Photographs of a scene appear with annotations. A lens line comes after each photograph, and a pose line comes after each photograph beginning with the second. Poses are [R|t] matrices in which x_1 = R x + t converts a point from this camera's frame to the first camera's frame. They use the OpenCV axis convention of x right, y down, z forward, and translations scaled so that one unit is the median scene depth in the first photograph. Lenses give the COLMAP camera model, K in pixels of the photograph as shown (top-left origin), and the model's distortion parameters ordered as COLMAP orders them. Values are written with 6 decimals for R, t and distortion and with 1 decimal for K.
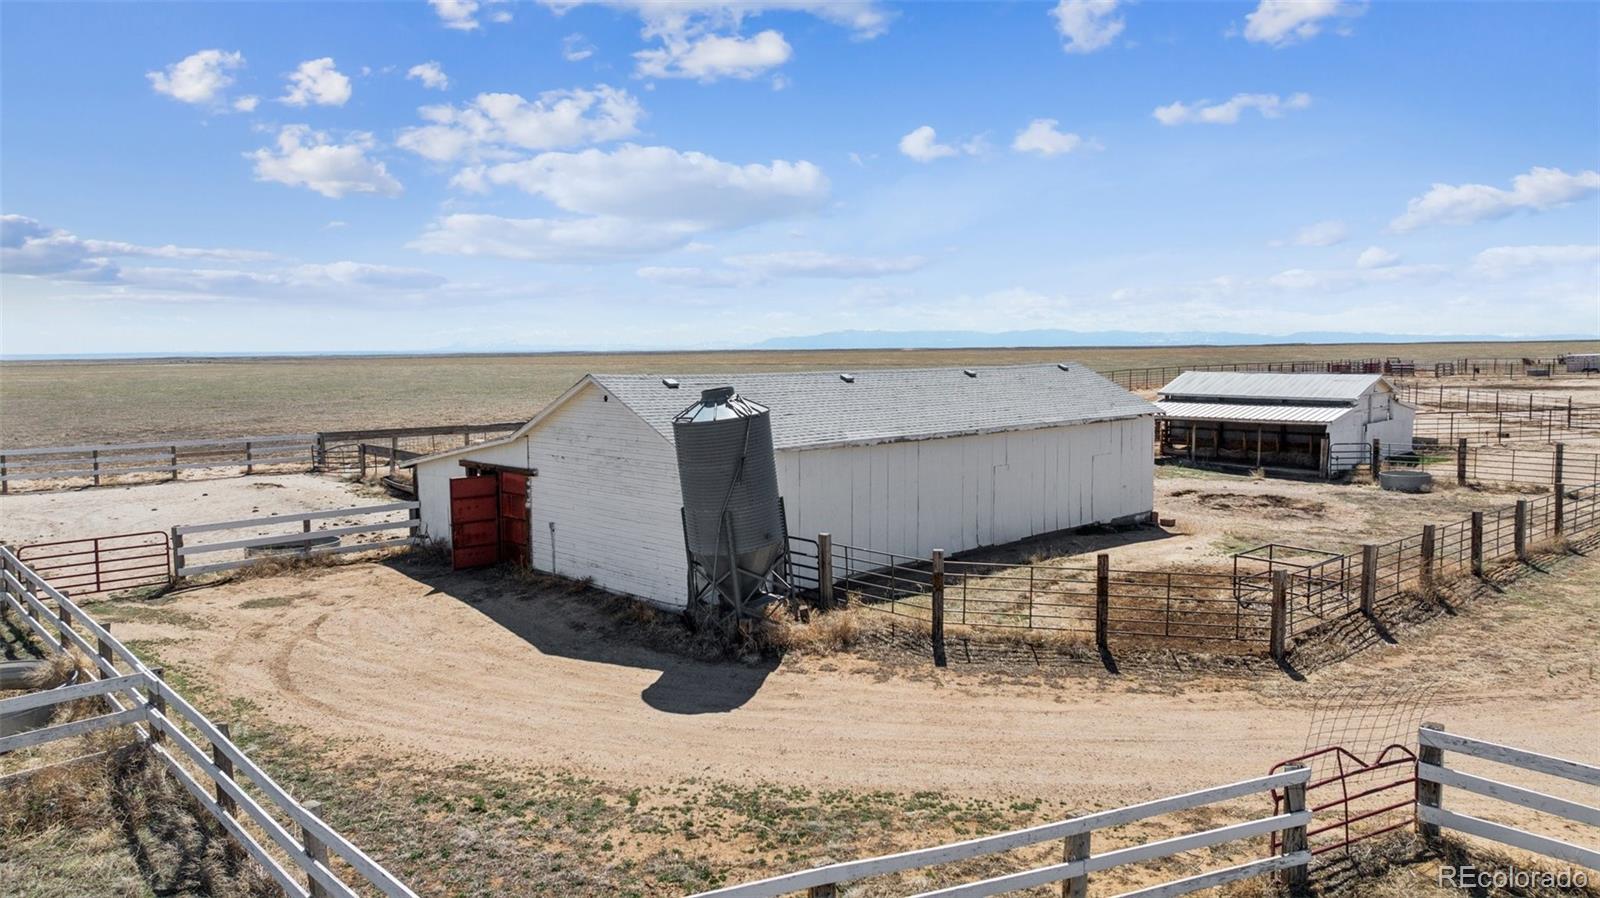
lens RADIAL K [[1075.6, 0, 801.7], [0, 1075.6, 447.3], [0, 0, 1]] dist [-0.004296, -0.001102]
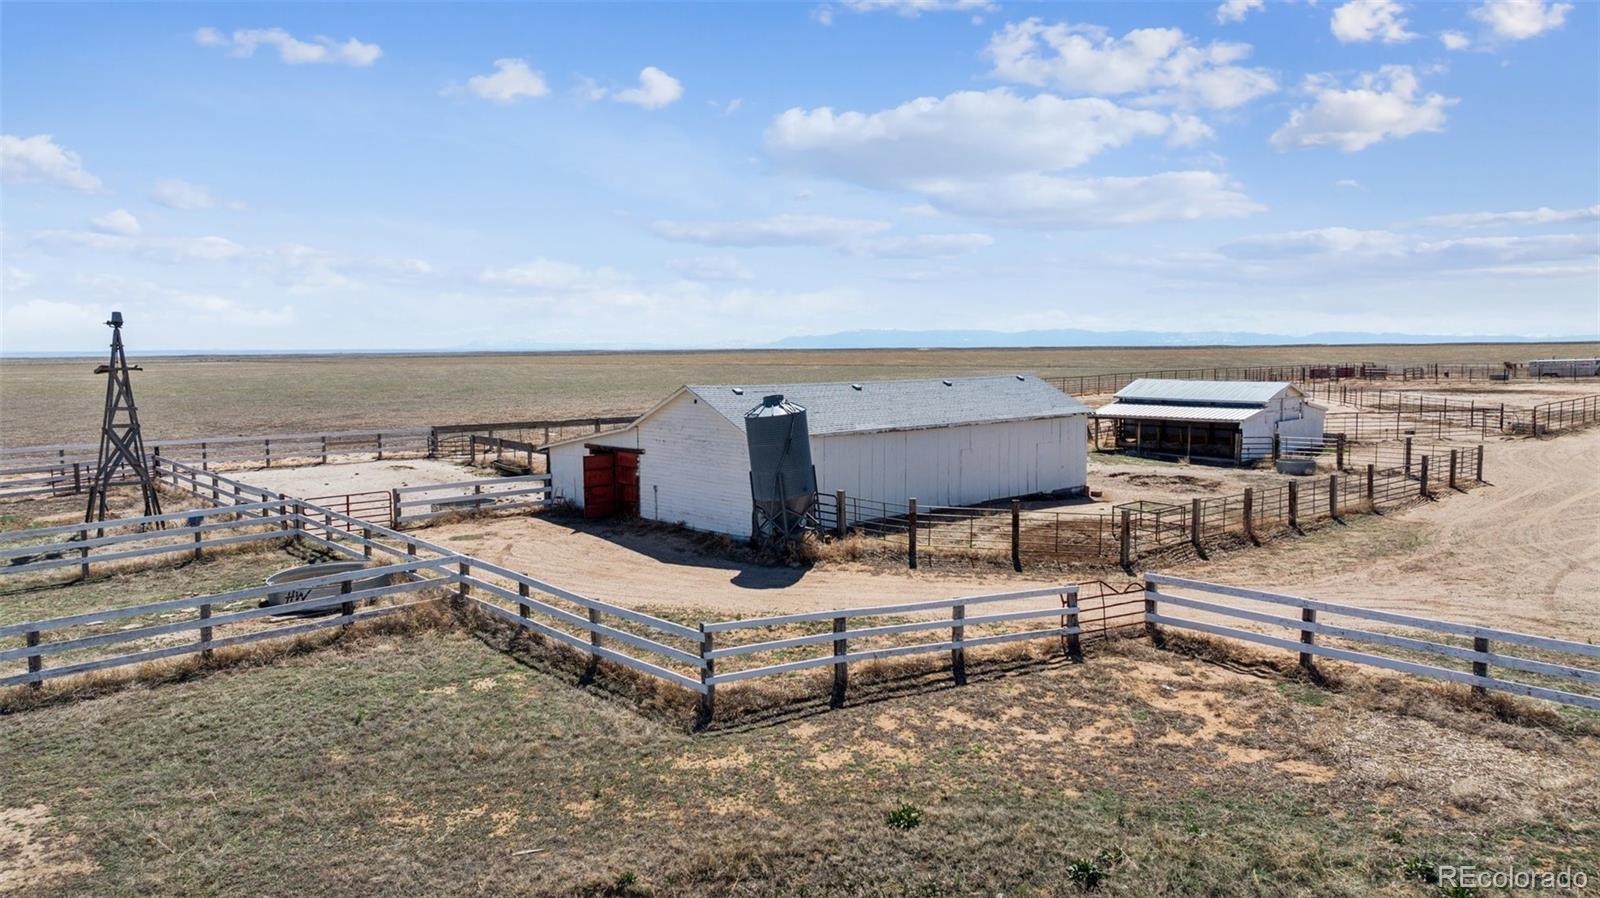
lens RADIAL K [[1075.6, 0, 797.7], [0, 1075.6, 451.8], [0, 0, 1]] dist [-0.004296, -0.001102]
pose [[0.999829, 0.003876, -0.018091, -0.010786], [-0.003786, 0.999980, 0.005030, 0.015173], [0.018110, -0.004961, 0.999824, -0.449706]]
